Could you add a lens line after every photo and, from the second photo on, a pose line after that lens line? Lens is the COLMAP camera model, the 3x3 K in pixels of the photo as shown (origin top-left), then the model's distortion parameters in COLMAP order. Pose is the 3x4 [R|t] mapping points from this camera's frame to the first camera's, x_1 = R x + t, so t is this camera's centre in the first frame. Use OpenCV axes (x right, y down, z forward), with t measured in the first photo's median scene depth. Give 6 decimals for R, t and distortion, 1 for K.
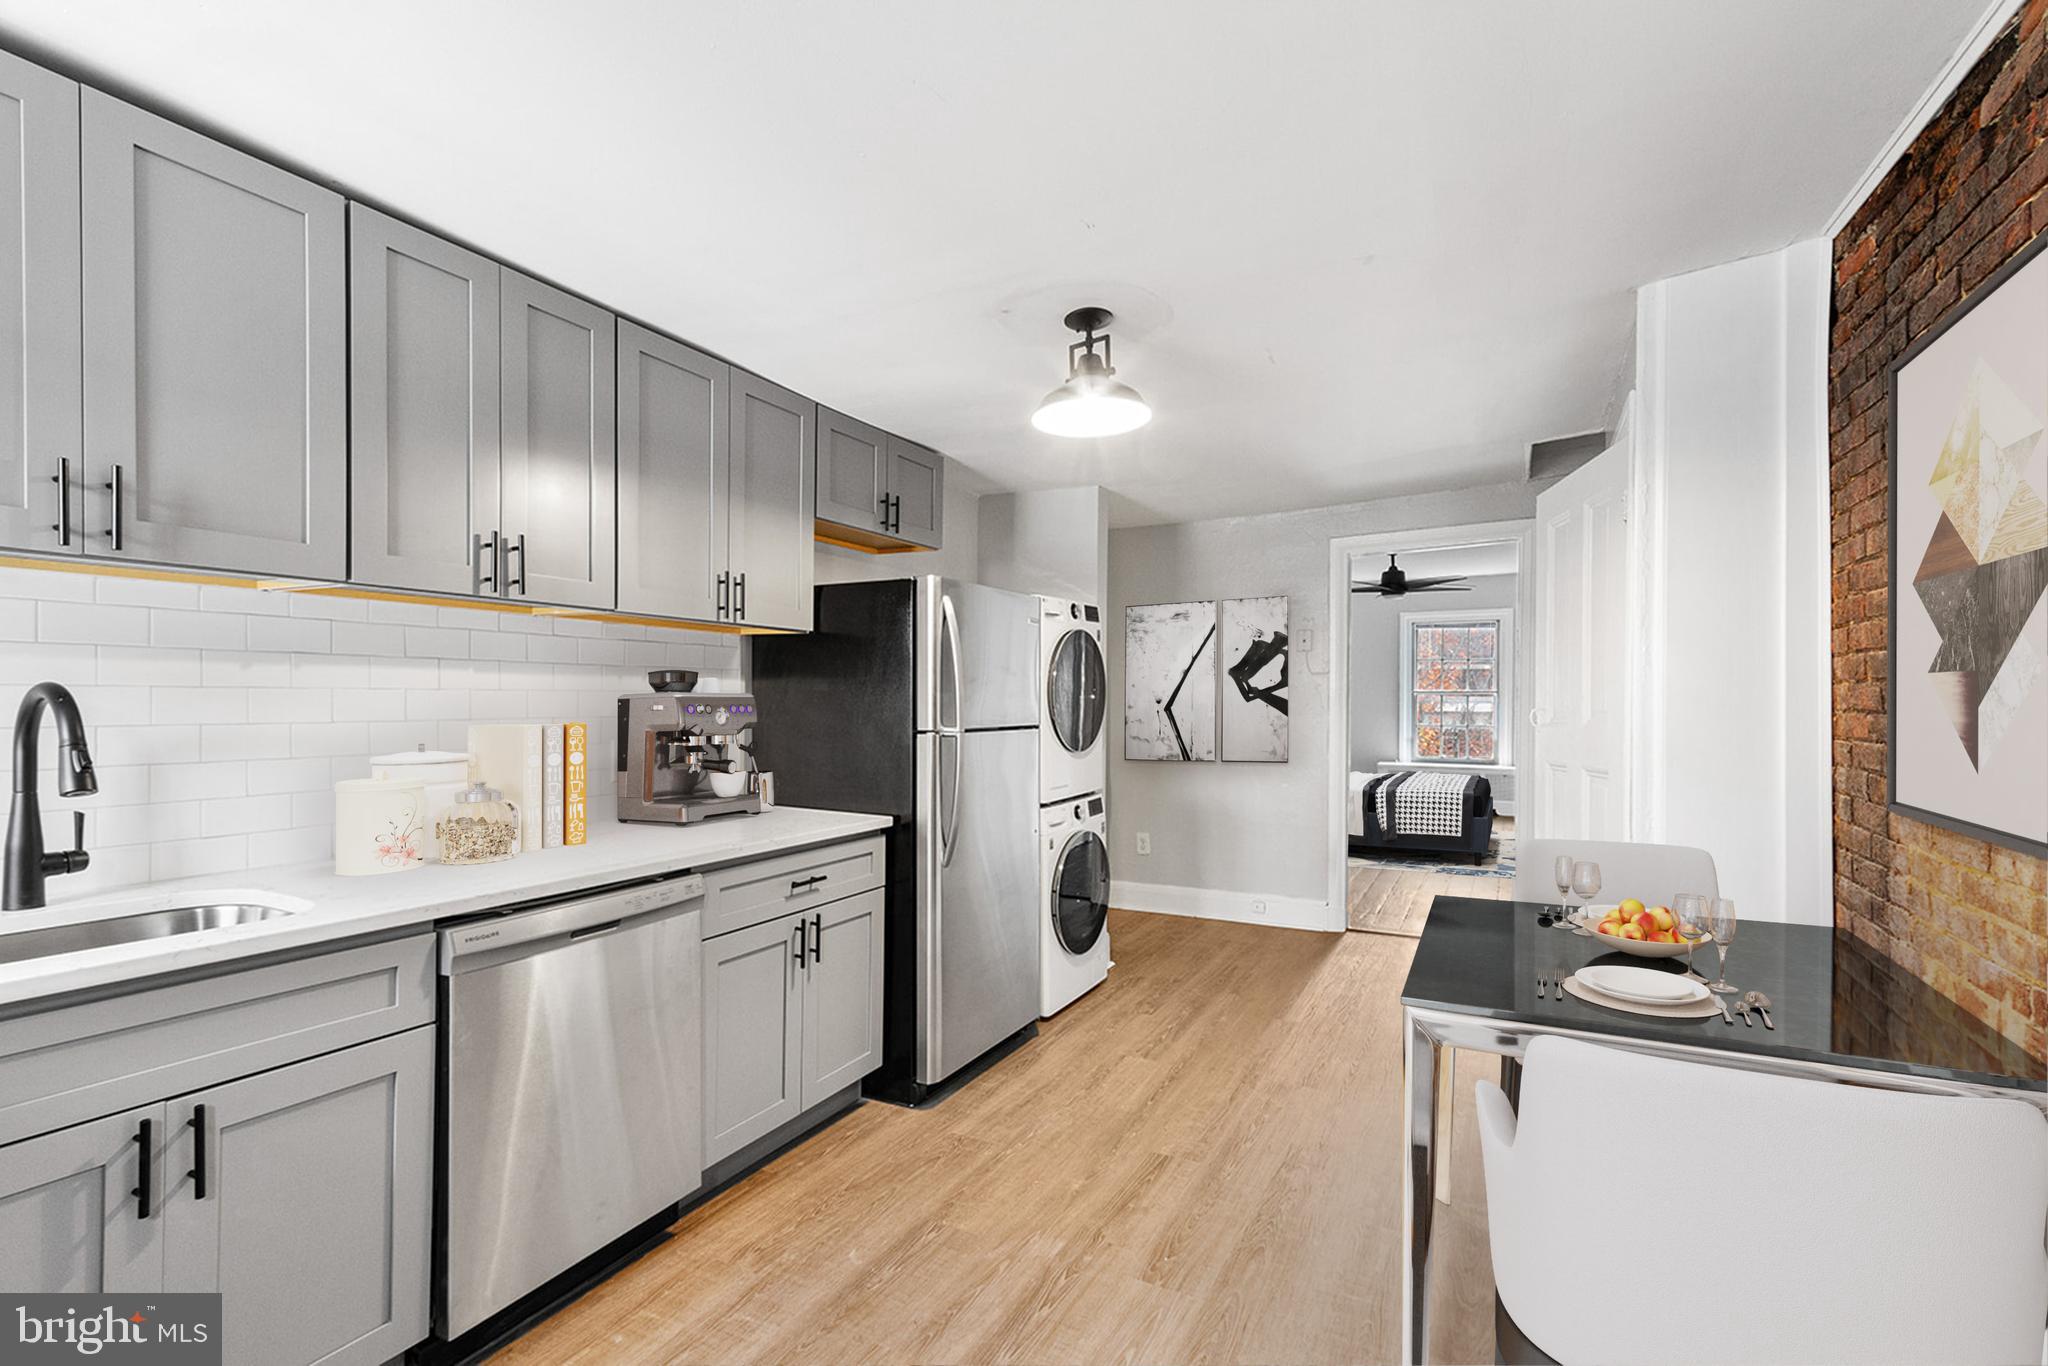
lens RADIAL K [[945.1, 0, 1054.0], [0, 945.1, 694.1], [0, 0, 1]] dist [0.001070, -0.001793]
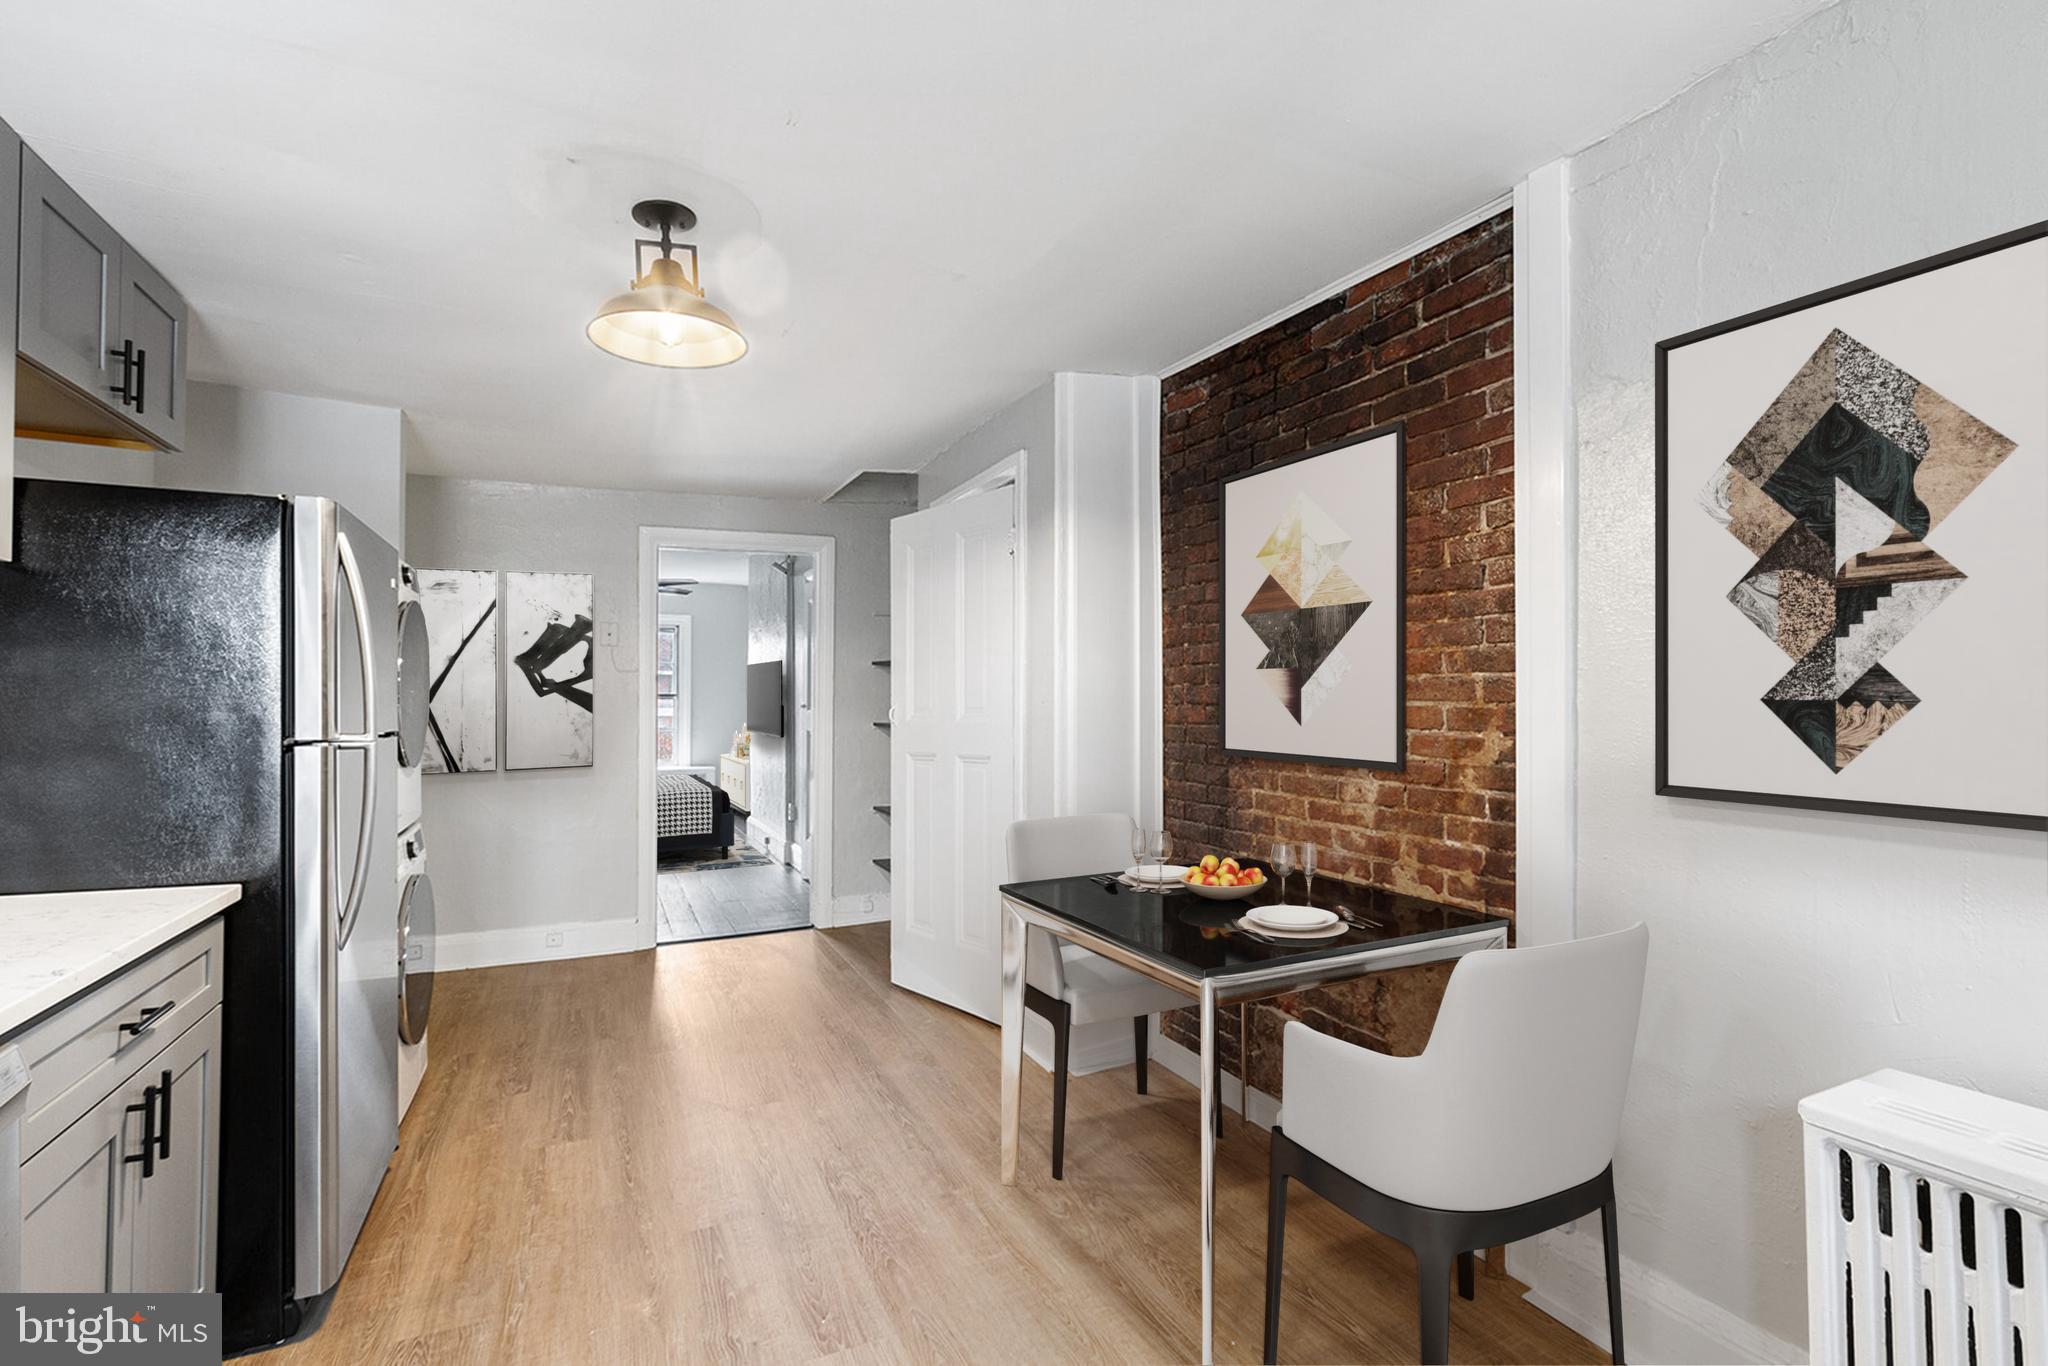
lens RADIAL K [[945.1, 0, 1087.7], [0, 945.1, 694.3], [0, 0, 1]] dist [0.001070, -0.001793]
pose [[0.592251, 0.004112, 0.805743, -0.257616], [-0.007877, 0.999969, 0.000687, 0.002369], [-0.805715, -0.006754, 0.592265, 0.156143]]
